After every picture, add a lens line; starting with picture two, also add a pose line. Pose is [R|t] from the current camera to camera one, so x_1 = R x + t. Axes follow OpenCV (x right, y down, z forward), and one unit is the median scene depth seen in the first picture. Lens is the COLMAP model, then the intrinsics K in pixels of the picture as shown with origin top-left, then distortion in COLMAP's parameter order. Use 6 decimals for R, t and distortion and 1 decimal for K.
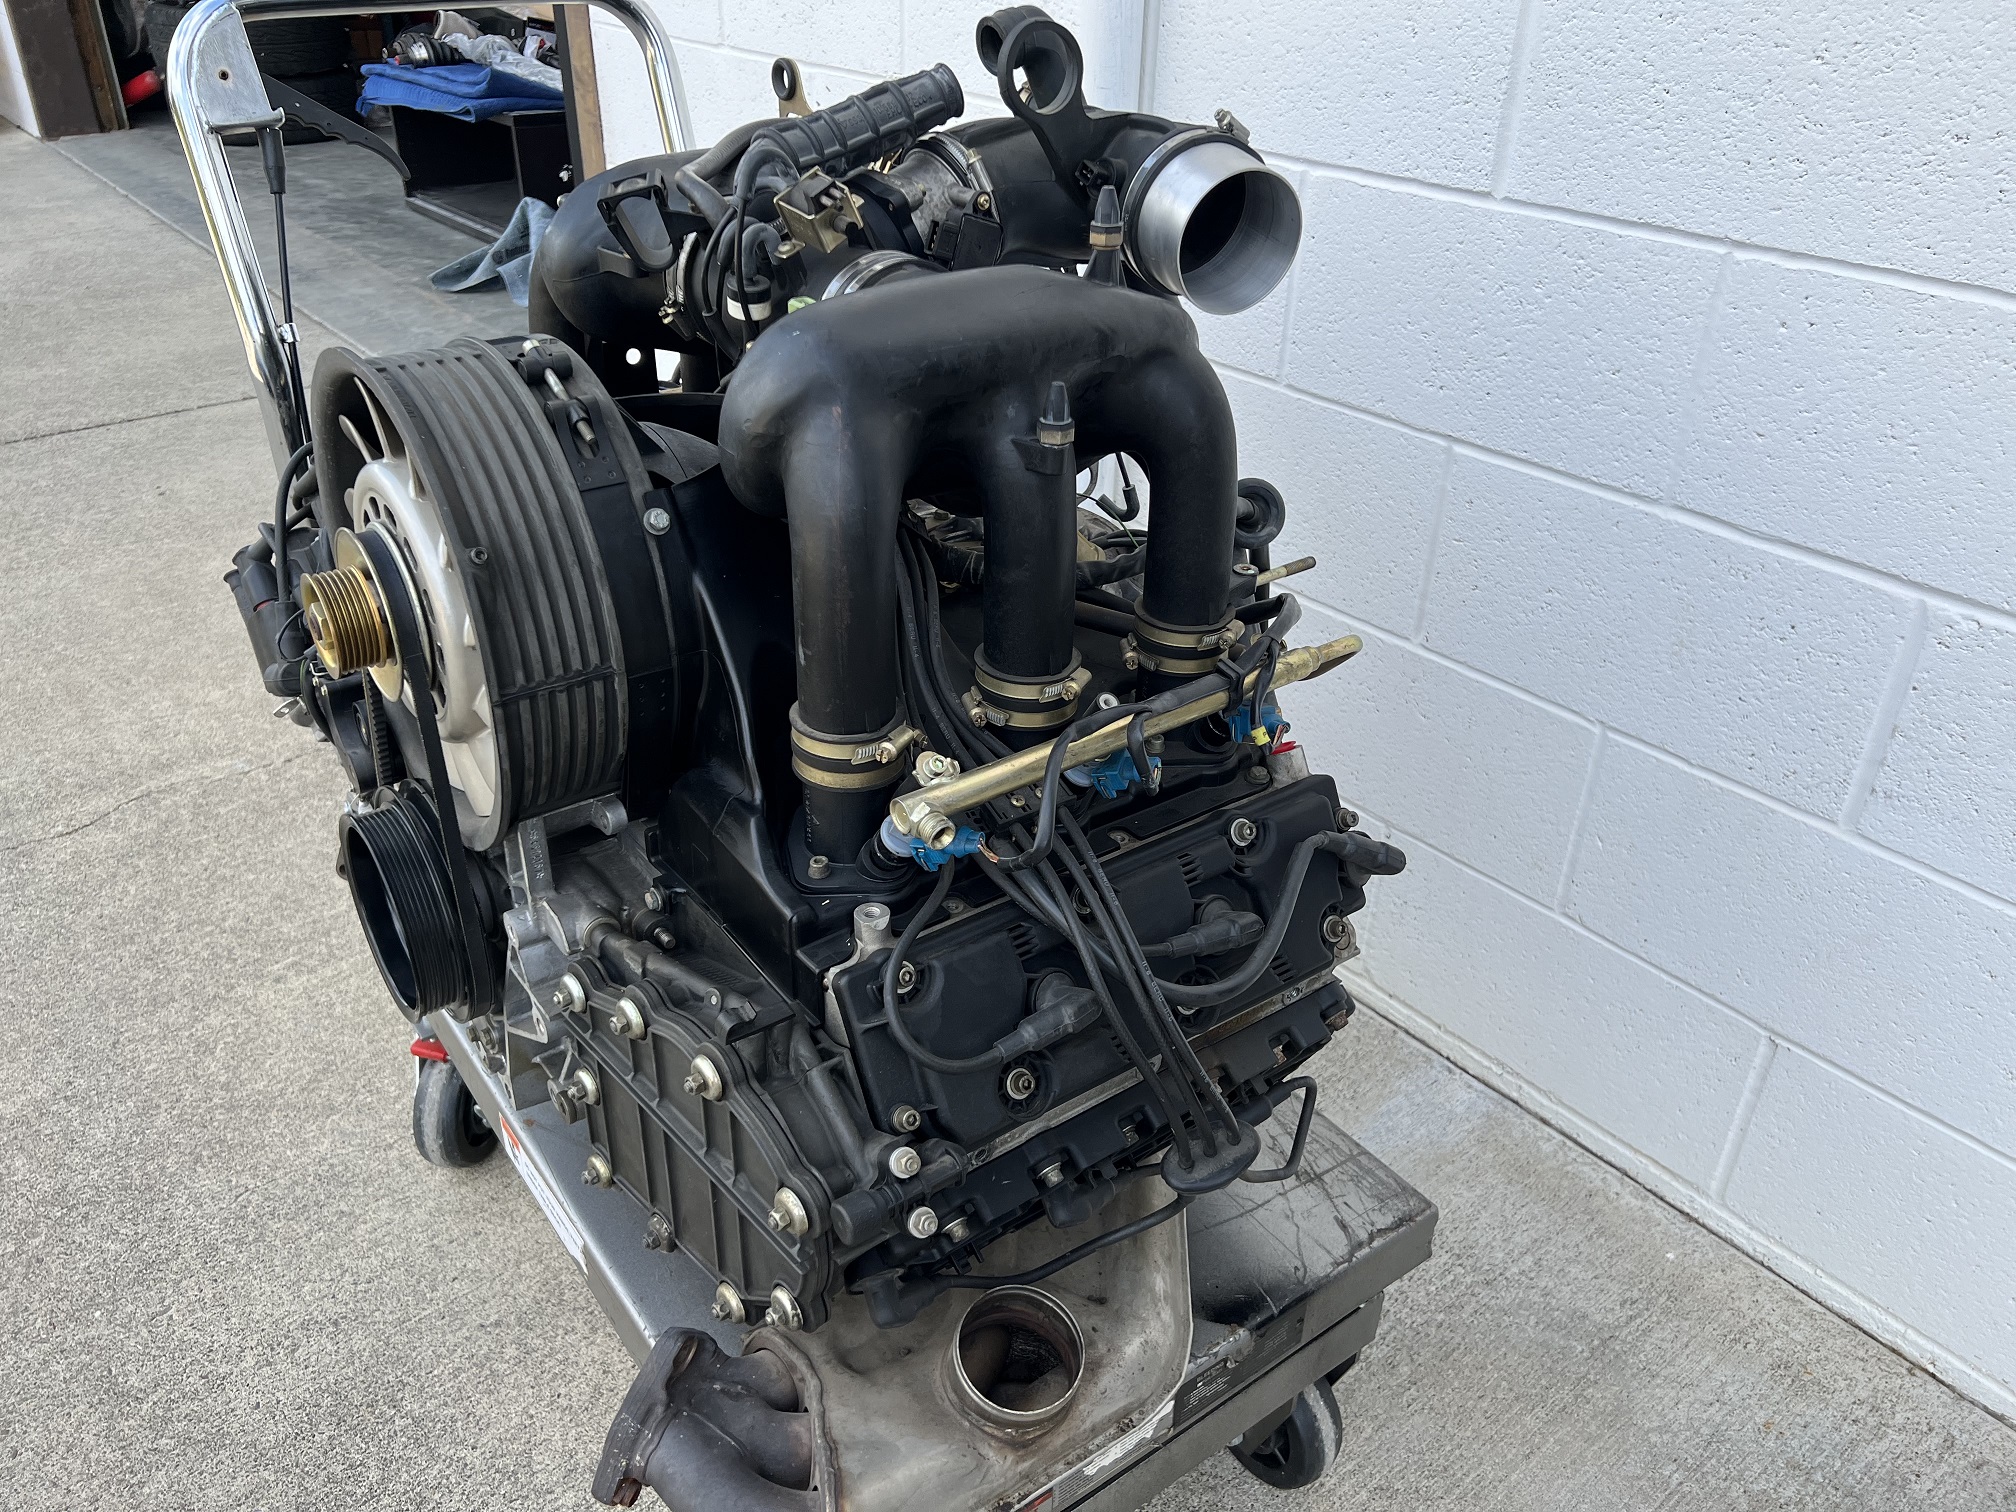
lens RADIAL K [[1533.3, 0, 1008.0], [0, 1533.3, 756.0], [0, 0, 1]] dist [0.082298, -0.089522]
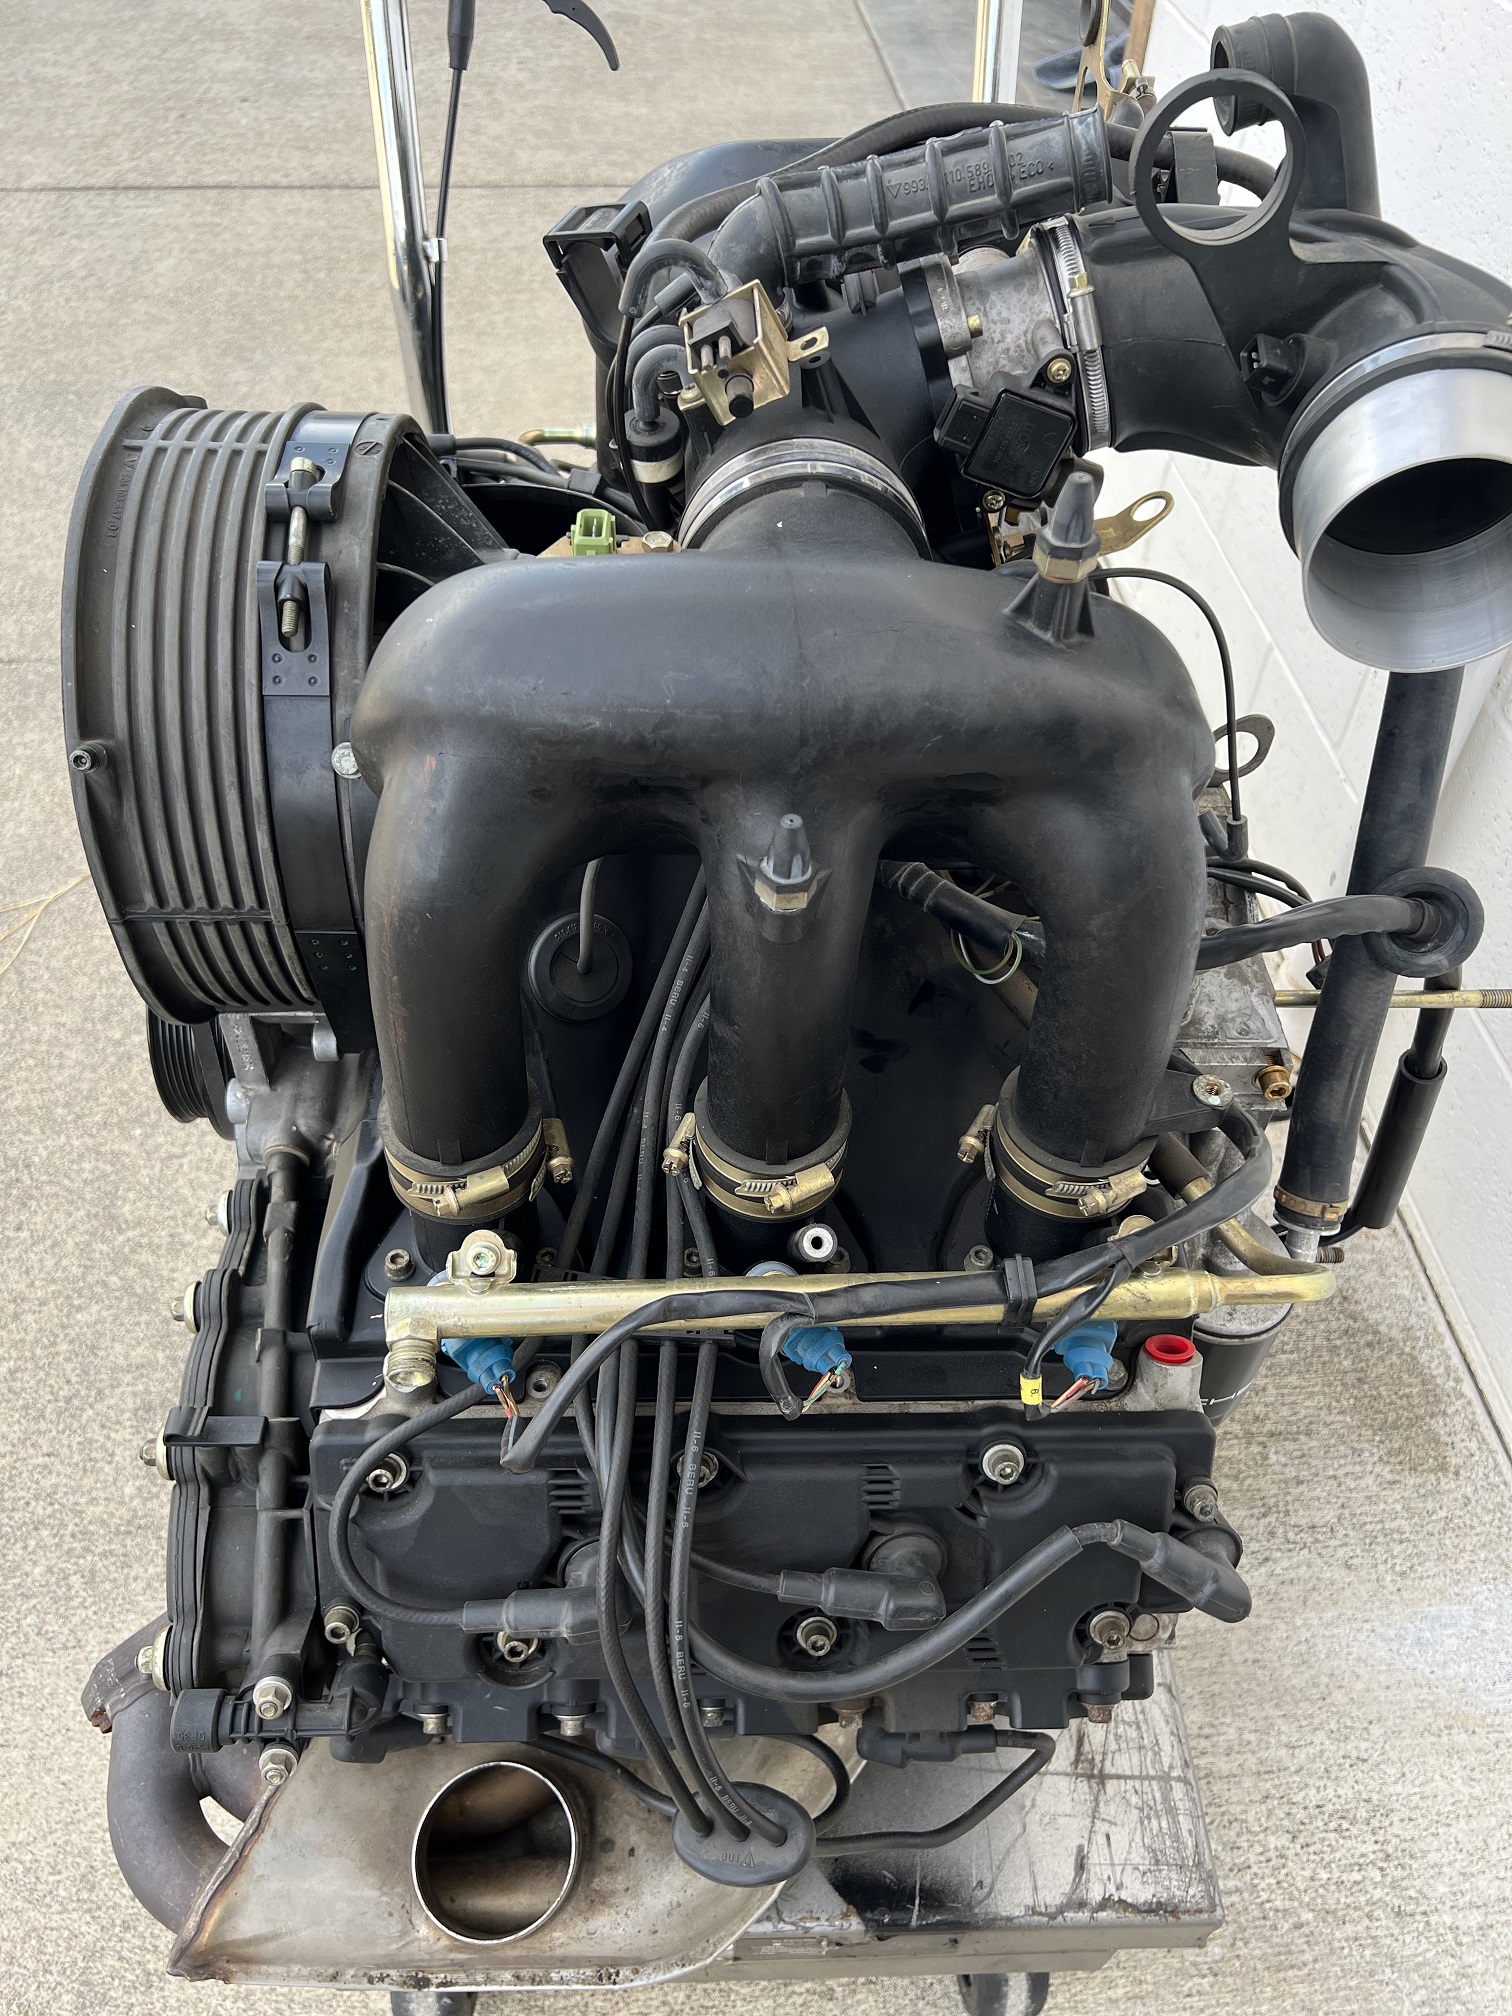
lens RADIAL K [[1533.3, 0, 756.0], [0, 1533.3, 1008.0], [0, 0, 1]] dist [0.082298, -0.089522]
pose [[0.825614, 0.417526, -0.379519, 0.246484], [-0.305696, 0.896351, 0.321099, -0.322674], [0.474249, -0.149087, 0.867676, 0.409729]]
